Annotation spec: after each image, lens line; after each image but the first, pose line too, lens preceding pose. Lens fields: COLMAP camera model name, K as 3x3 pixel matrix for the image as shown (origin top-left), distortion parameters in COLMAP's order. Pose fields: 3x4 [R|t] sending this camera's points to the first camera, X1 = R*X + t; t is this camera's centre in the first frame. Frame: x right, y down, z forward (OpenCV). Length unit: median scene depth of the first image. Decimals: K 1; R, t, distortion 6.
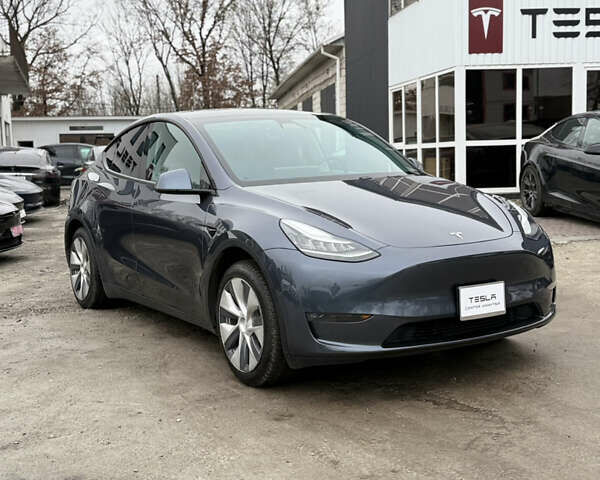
lens RADIAL K [[764.5, 0, 299.9], [0, 764.5, 227.4], [0, 0, 1]] dist [0.182061, -0.354508]
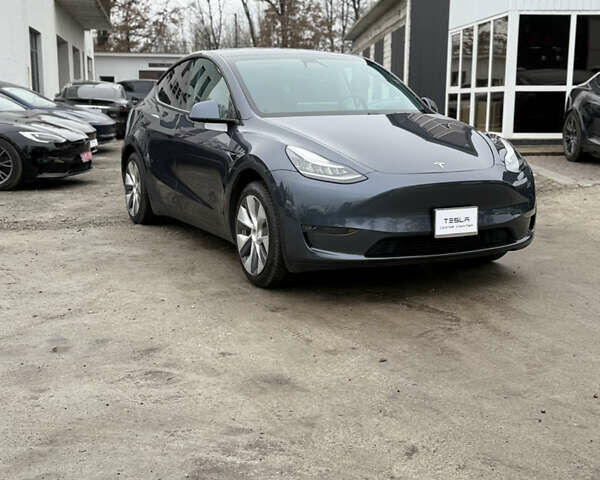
lens RADIAL K [[764.5, 0, 299.9], [0, 764.5, 227.4], [0, 0, 1]] dist [0.182061, -0.354508]
pose [[0.994570, 0.047340, -0.092674, 0.069450], [-0.040495, 0.996405, 0.074408, 0.016773], [0.095863, -0.070251, 0.992912, -0.103746]]
